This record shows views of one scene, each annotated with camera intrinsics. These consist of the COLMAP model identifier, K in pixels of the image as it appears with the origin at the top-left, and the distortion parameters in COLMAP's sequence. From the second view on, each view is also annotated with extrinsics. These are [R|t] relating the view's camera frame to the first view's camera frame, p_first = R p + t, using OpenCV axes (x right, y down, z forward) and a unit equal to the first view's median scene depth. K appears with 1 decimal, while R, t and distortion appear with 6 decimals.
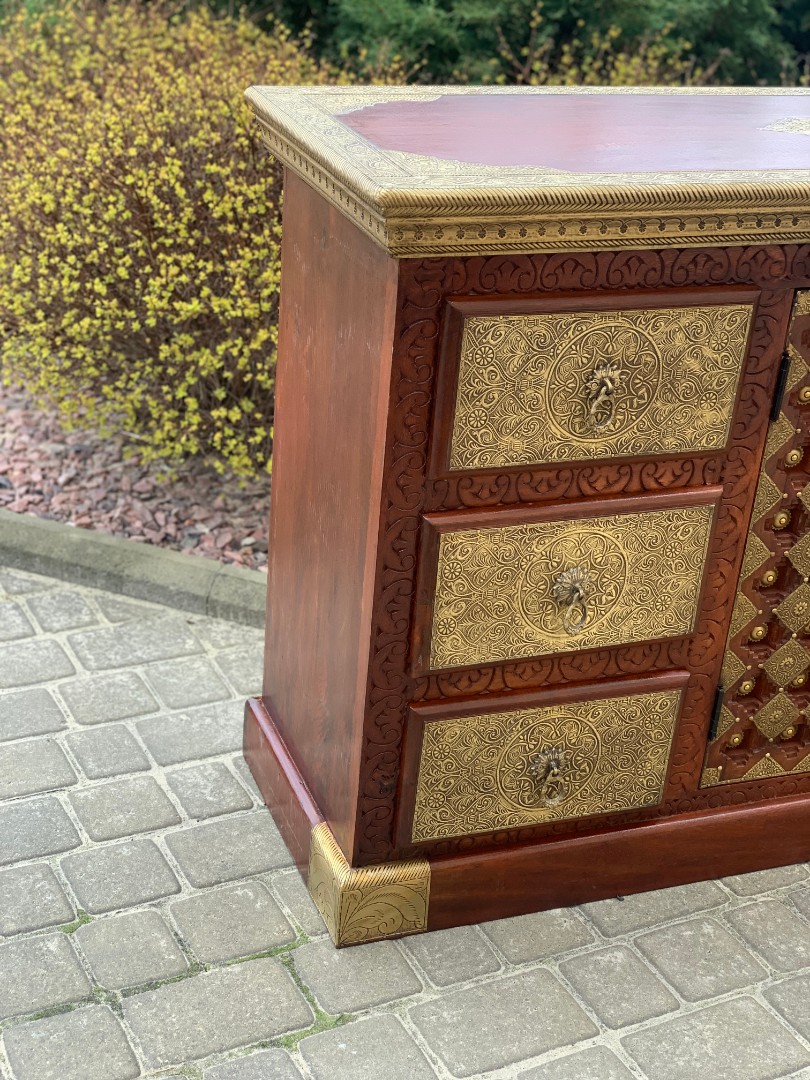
lens RADIAL K [[1623.0, 0, 404.3], [0, 1623.0, 539.9], [0, 0, 1]] dist [0.123876, 0.016451]
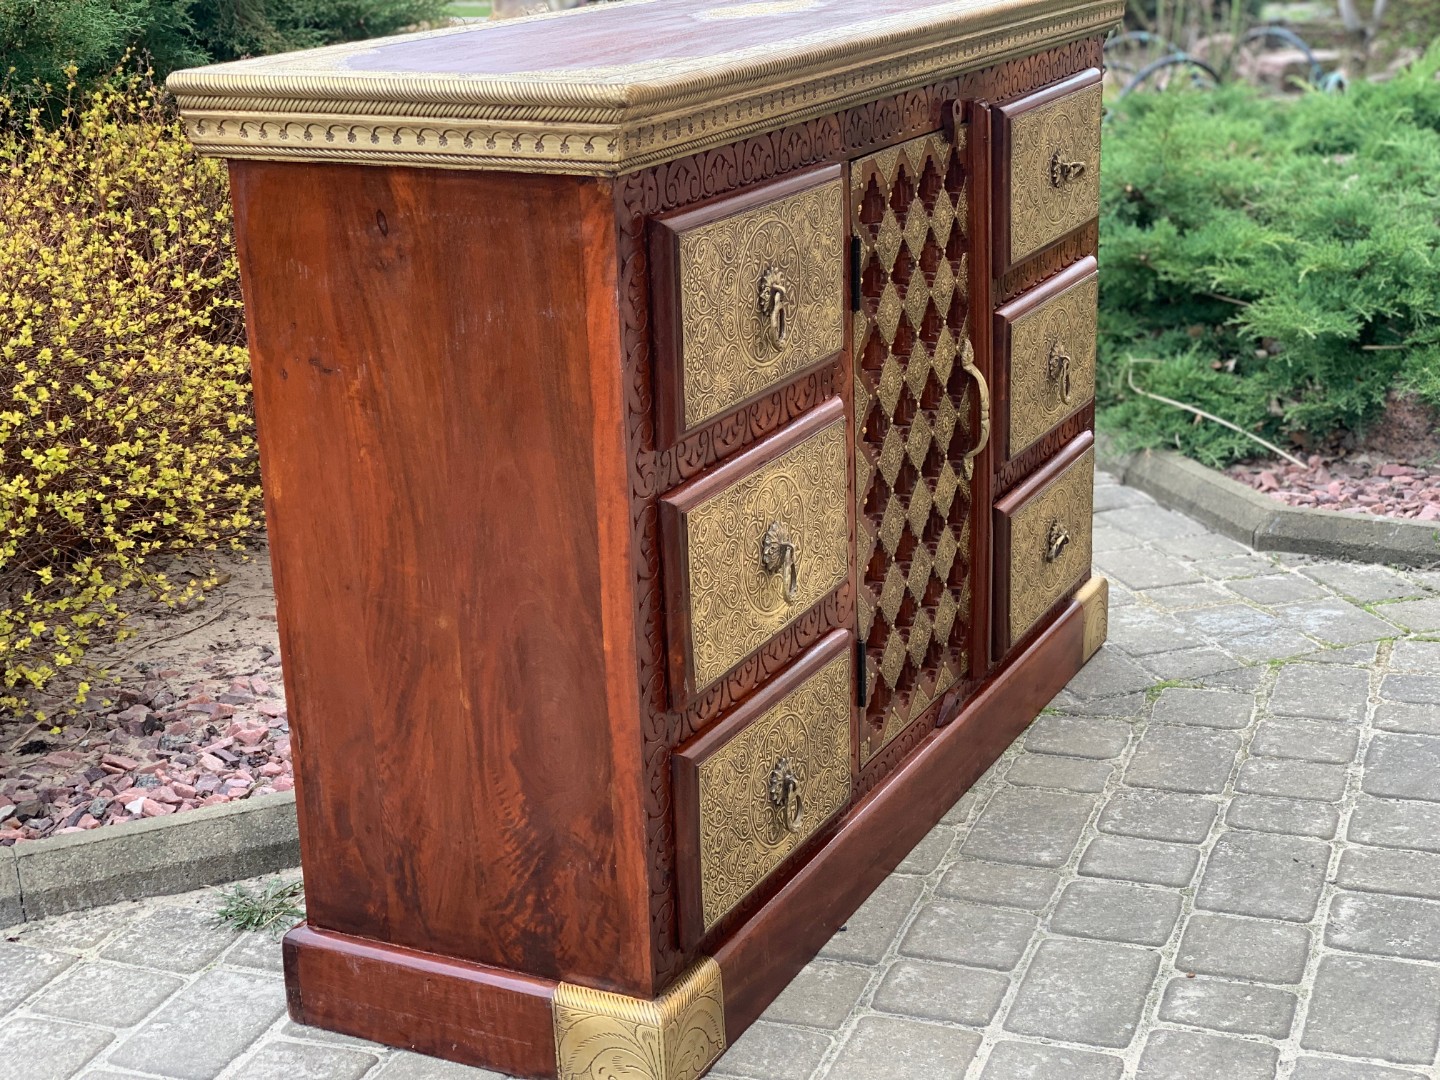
lens RADIAL K [[2164.1, 0, 720.5], [0, 2164.1, 514.4], [0, 0, 1]] dist [0.123876, 0.016451]
pose [[0.740368, -0.298466, 0.602307, -0.577150], [0.380595, 0.924692, -0.009615, 0.012868], [-0.554078, 0.236354, 0.798207, 0.116588]]
